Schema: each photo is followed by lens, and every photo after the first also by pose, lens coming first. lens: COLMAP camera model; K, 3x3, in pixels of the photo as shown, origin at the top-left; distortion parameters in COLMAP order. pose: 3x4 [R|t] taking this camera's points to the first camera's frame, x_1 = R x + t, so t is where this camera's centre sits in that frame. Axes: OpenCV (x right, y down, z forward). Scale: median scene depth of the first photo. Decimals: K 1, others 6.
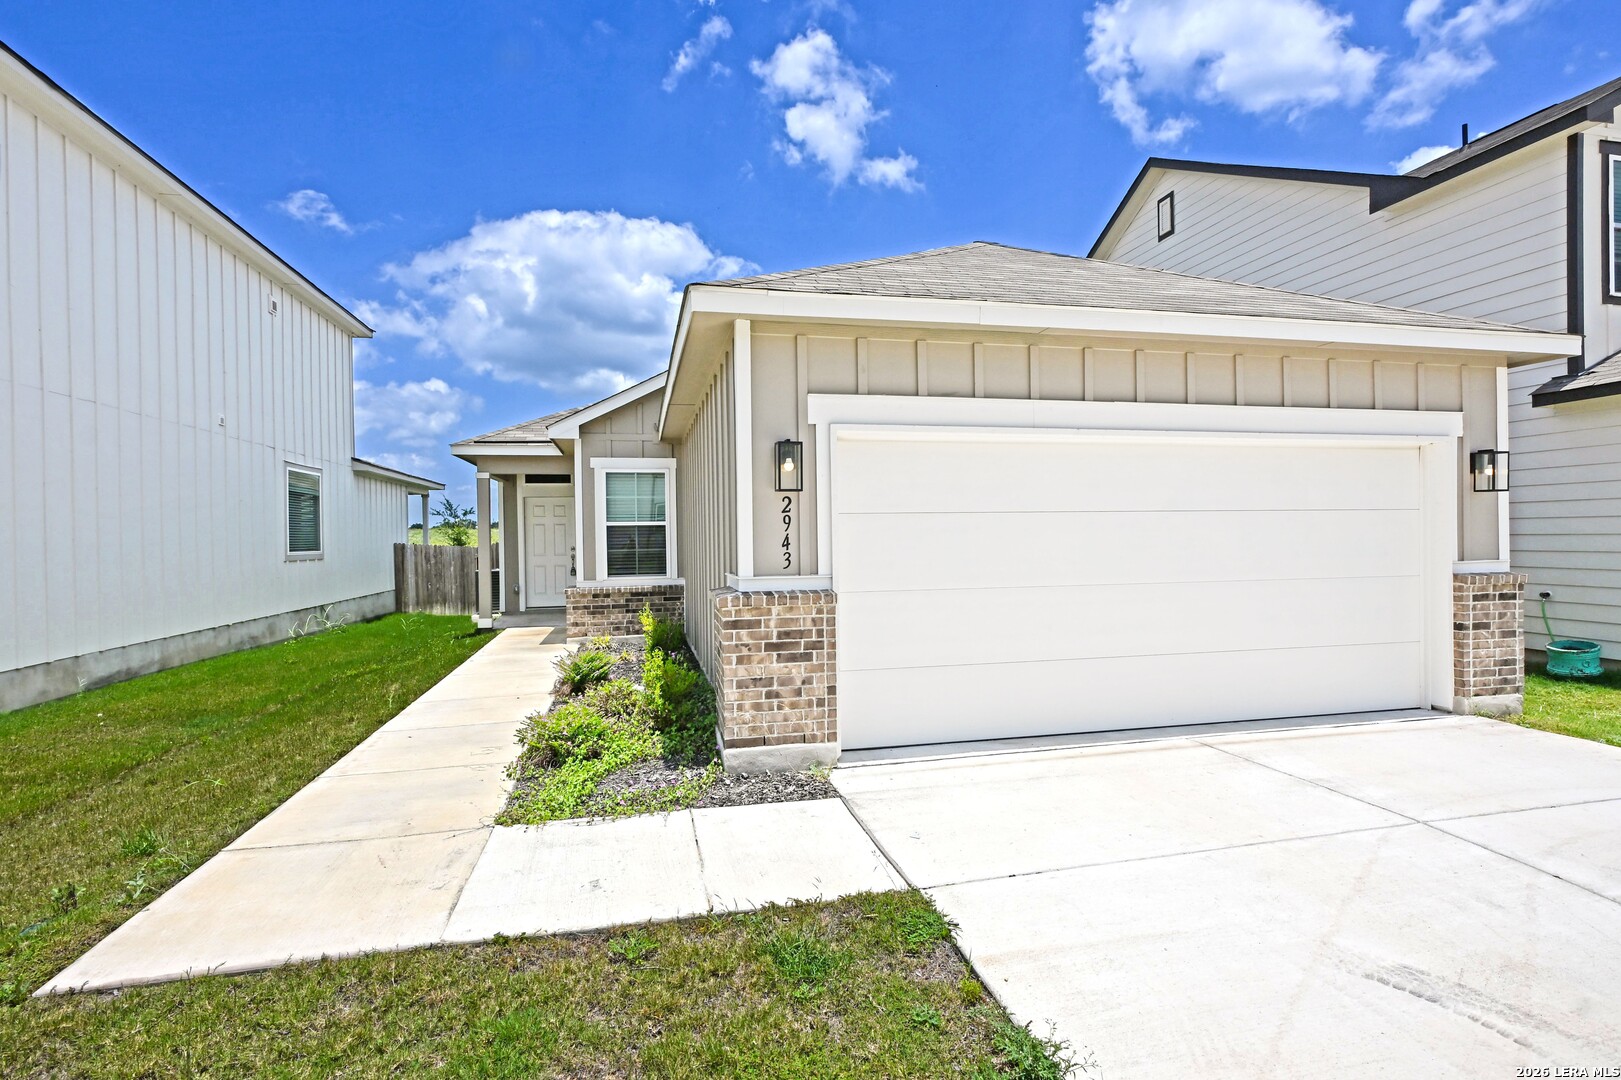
lens RADIAL K [[792.5, 0, 815.2], [0, 792.5, 540.2], [0, 0, 1]] dist [-0.000613, 0.000320]
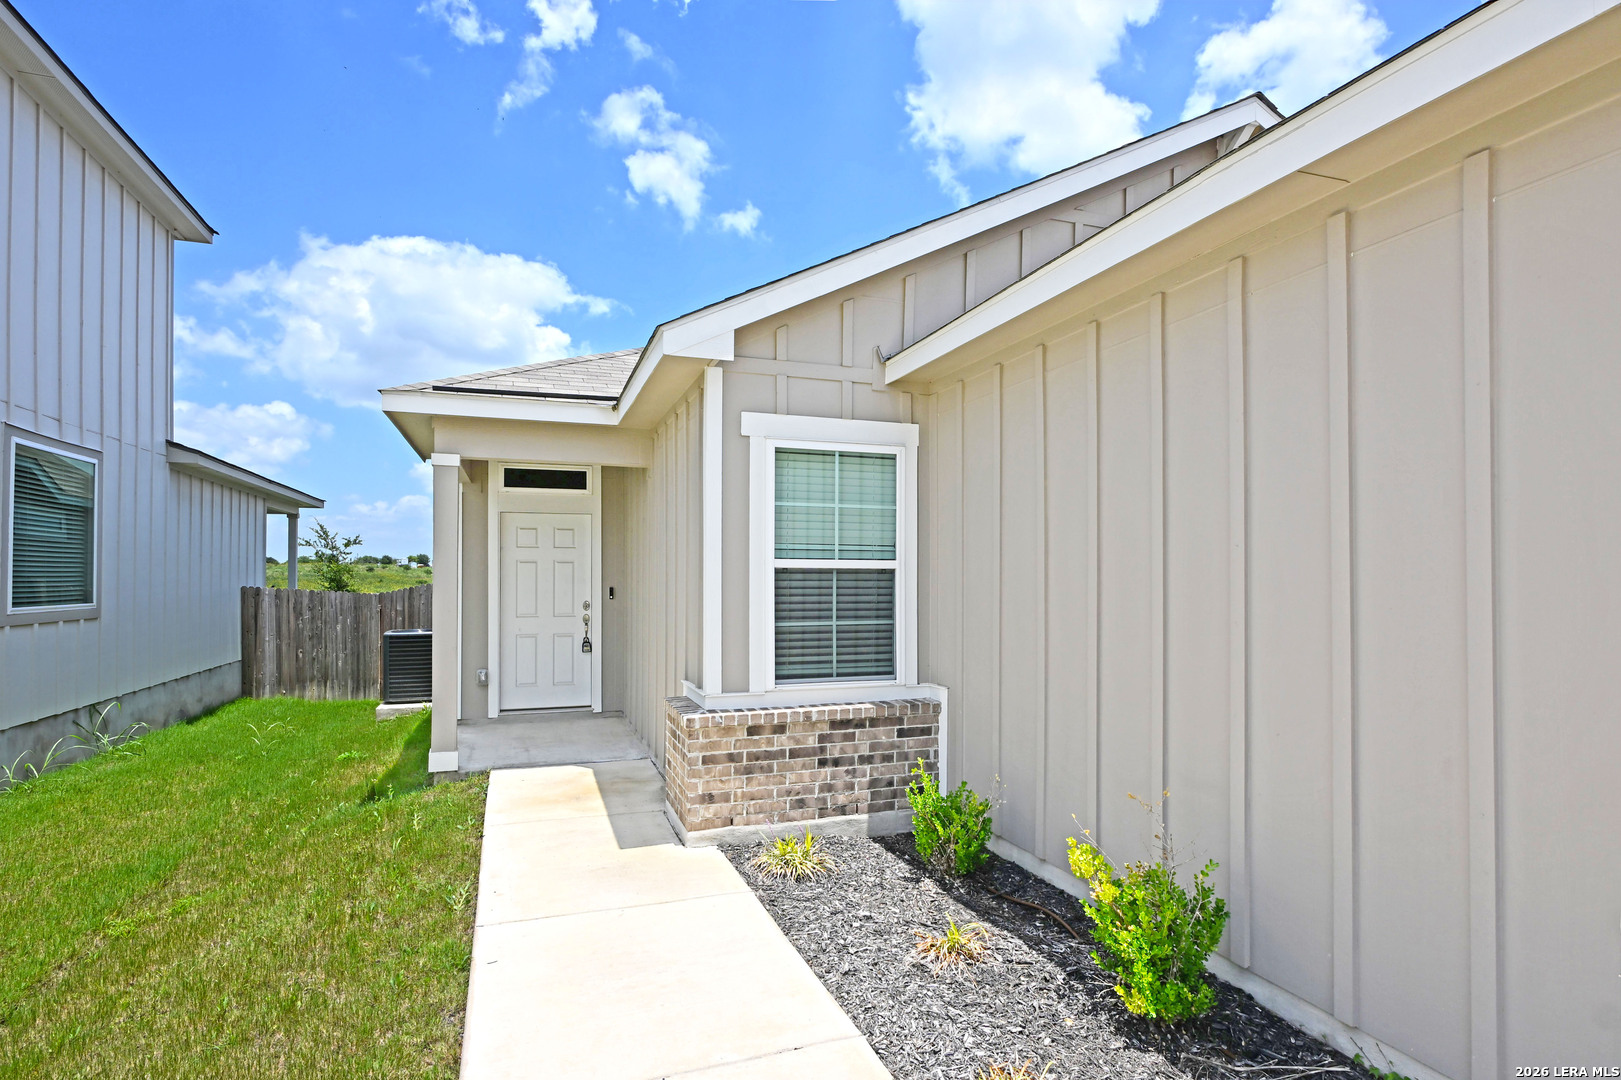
lens RADIAL K [[797.5, 0, 815.3], [0, 797.5, 572.0], [0, 0, 1]] dist [0.000616, 0.000201]
pose [[0.990364, 0.018312, 0.137271, -0.297619], [-0.016291, 0.999742, -0.015834, -0.009022], [-0.137525, 0.013445, 0.990407, 0.550635]]
